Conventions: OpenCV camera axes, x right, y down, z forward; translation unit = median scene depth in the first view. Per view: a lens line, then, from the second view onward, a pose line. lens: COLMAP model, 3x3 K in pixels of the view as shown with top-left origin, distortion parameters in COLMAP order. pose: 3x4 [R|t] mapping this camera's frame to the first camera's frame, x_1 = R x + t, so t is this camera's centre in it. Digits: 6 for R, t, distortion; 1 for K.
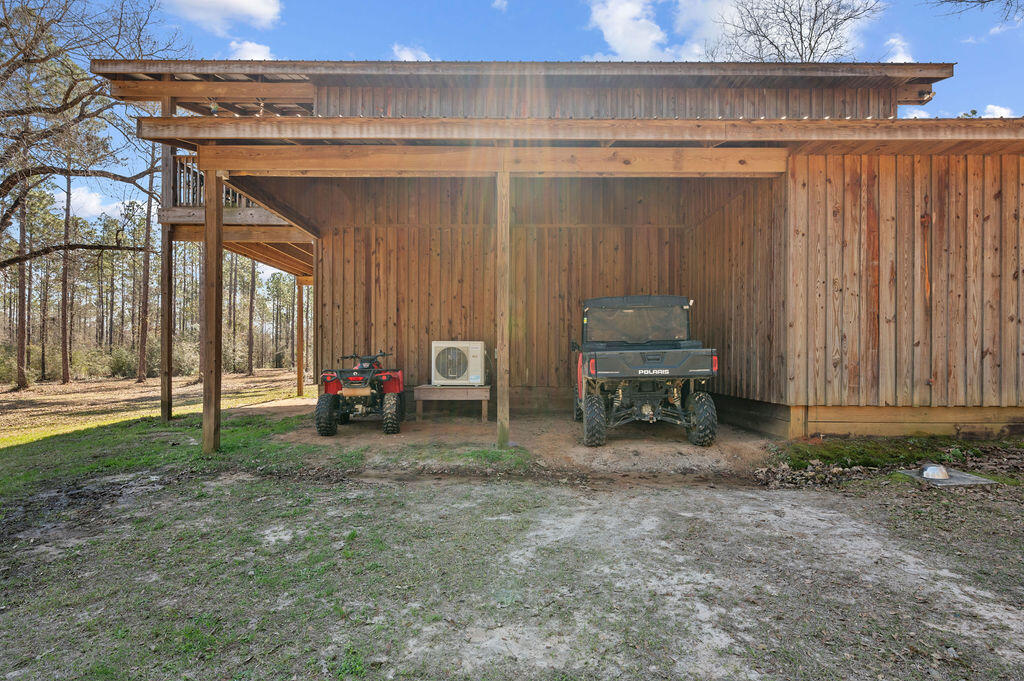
lens RADIAL K [[510.0, 0, 512.5], [0, 510.0, 368.3], [0, 0, 1]] dist [-0.000006, -0.000323]
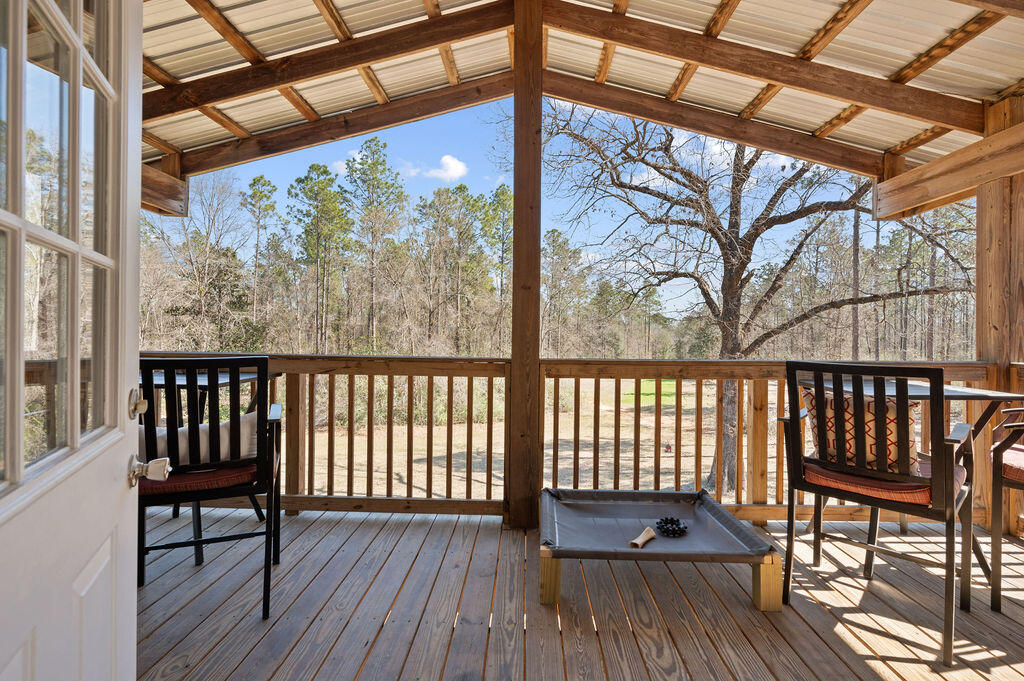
lens RADIAL K [[486.6, 0, 512.8], [0, 486.6, 335.7], [0, 0, 1]] dist [0.000848, 0.000034]
pose [[-0.016242, -0.002028, -0.999866, -0.381981], [-0.023704, 0.999718, -0.001643, -0.457648], [0.999587, 0.023674, -0.016286, 1.381554]]
